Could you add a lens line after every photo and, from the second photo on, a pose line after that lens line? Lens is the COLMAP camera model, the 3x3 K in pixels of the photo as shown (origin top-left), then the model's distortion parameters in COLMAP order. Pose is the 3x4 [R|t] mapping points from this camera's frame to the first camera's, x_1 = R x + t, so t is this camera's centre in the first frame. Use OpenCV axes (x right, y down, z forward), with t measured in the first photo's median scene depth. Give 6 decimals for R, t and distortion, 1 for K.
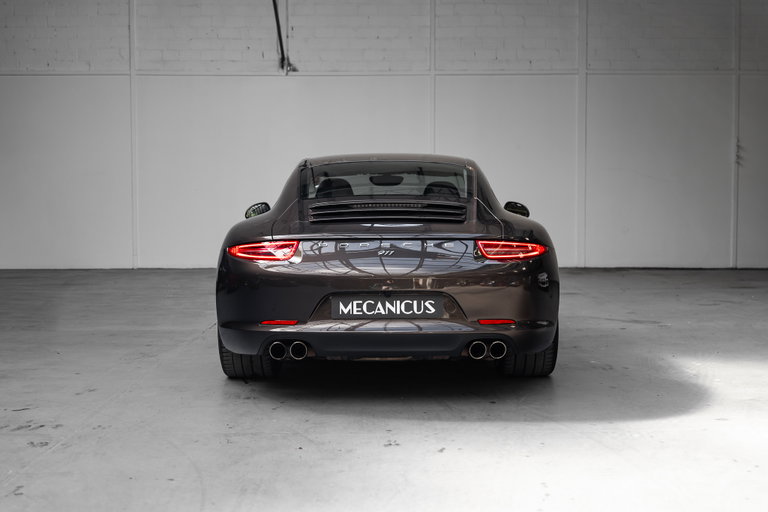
lens RADIAL K [[978.8, 0, 384.0], [0, 978.8, 256.0], [0, 0, 1]] dist [-0.008596, -0.035573]
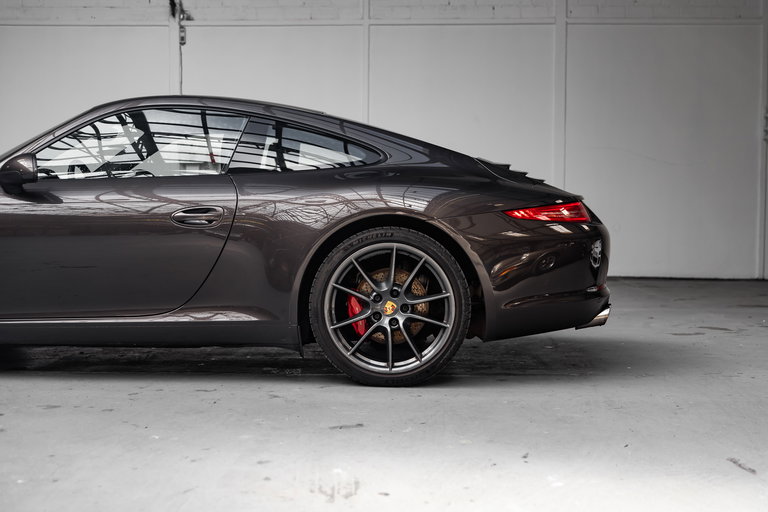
lens RADIAL K [[1031.0, 0, 384.0], [0, 1031.0, 256.0], [0, 0, 1]] dist [0.003321, -0.016318]
pose [[0.999345, 0.009127, -0.035018, 0.093894], [-0.009404, 0.999926, -0.007742, 0.003409], [0.034945, 0.008066, 0.999357, 0.188851]]
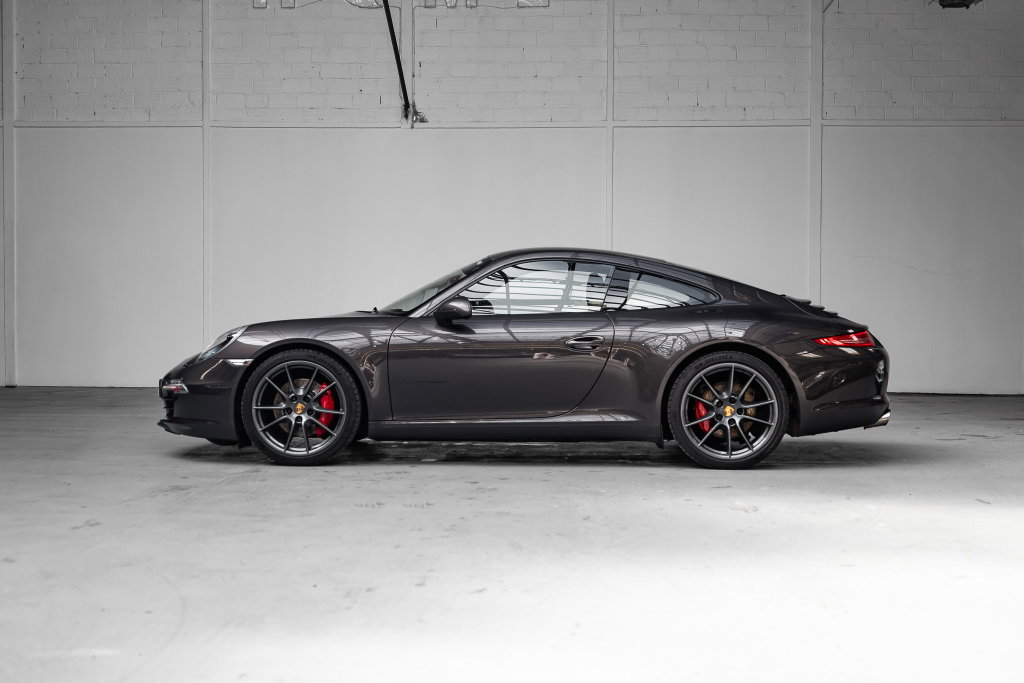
lens RADIAL K [[1400.1, 0, 512.0], [0, 1400.1, 341.5], [0, 0, 1]] dist [-0.016339, 0.000558]
pose [[0.998479, 0.007902, -0.054557, 0.034947], [-0.009371, 0.999599, -0.026726, 0.004242], [0.054324, 0.027197, 0.998153, -0.045847]]
